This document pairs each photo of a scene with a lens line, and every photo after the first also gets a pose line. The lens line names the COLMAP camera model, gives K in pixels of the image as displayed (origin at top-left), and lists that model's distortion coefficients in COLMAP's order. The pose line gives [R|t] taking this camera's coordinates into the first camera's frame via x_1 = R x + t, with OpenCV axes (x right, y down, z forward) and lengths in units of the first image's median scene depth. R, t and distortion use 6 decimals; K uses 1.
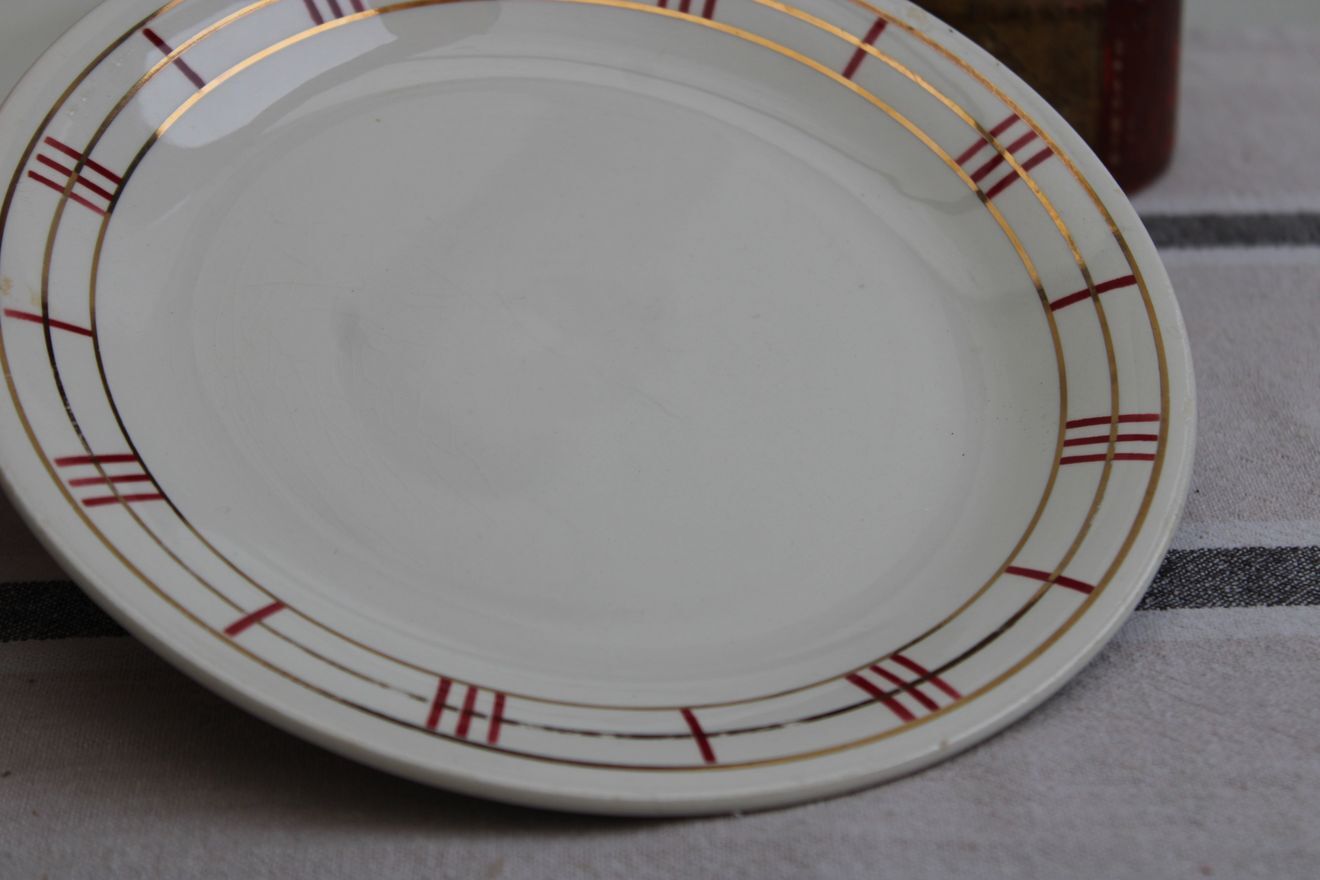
lens RADIAL K [[3204.7, 0, 667.8], [0, 3204.7, 441.7], [0, 0, 1]] dist [0.060377, 0.000000]
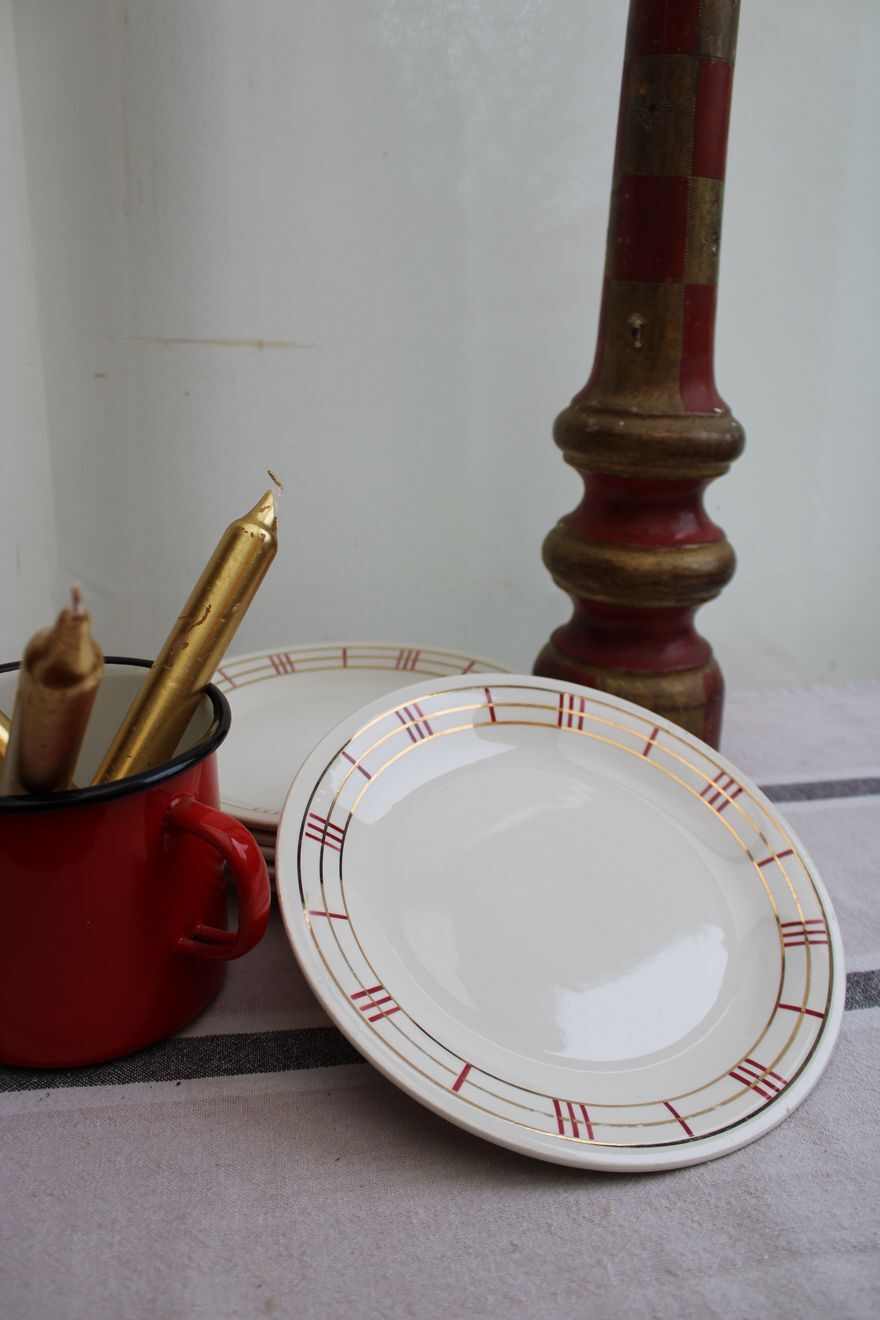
lens RADIAL K [[1129.2, 0, 450.9], [0, 1129.2, 666.7], [0, 0, 1]] dist [-0.144685, 0.089806]
pose [[0.991461, -0.019706, 0.128904, -0.195611], [0.030067, 0.996426, -0.078935, -0.129759], [-0.126888, 0.082137, 0.988511, 0.264212]]
